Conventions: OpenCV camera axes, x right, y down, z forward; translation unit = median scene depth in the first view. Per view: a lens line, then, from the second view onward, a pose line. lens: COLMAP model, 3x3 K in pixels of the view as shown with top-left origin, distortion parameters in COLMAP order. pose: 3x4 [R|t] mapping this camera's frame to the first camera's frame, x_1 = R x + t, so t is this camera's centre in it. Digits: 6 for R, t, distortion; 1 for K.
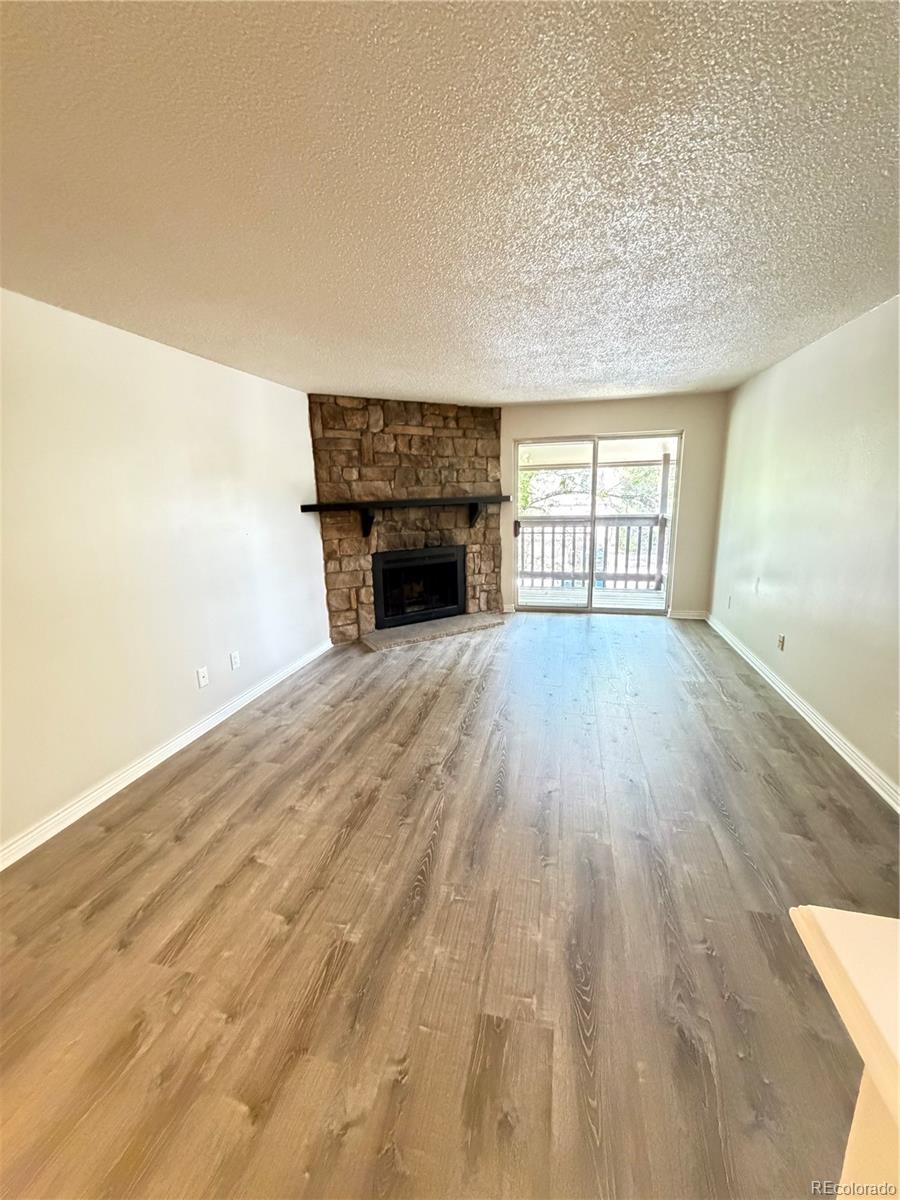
lens RADIAL K [[479.4, 0, 450.8], [0, 479.4, 595.1], [0, 0, 1]] dist [0.001298, -0.000137]
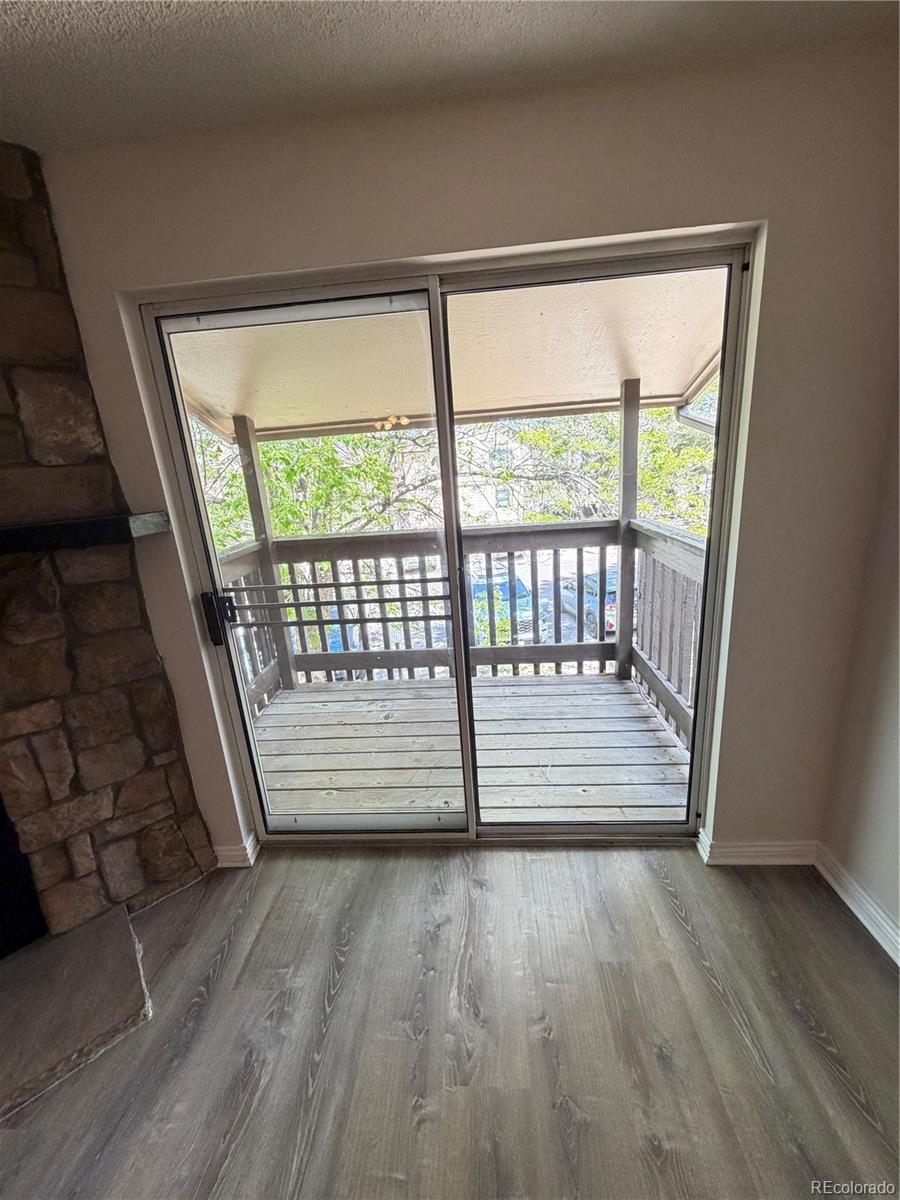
lens RADIAL K [[479.4, 0, 448.5], [0, 479.4, 600.3], [0, 0, 1]] dist [0.001298, -0.000137]
pose [[0.984465, -0.087632, 0.152148, 0.240903], [0.079785, 0.995184, 0.056942, -0.157741], [-0.156405, -0.043918, 0.986716, 0.690939]]
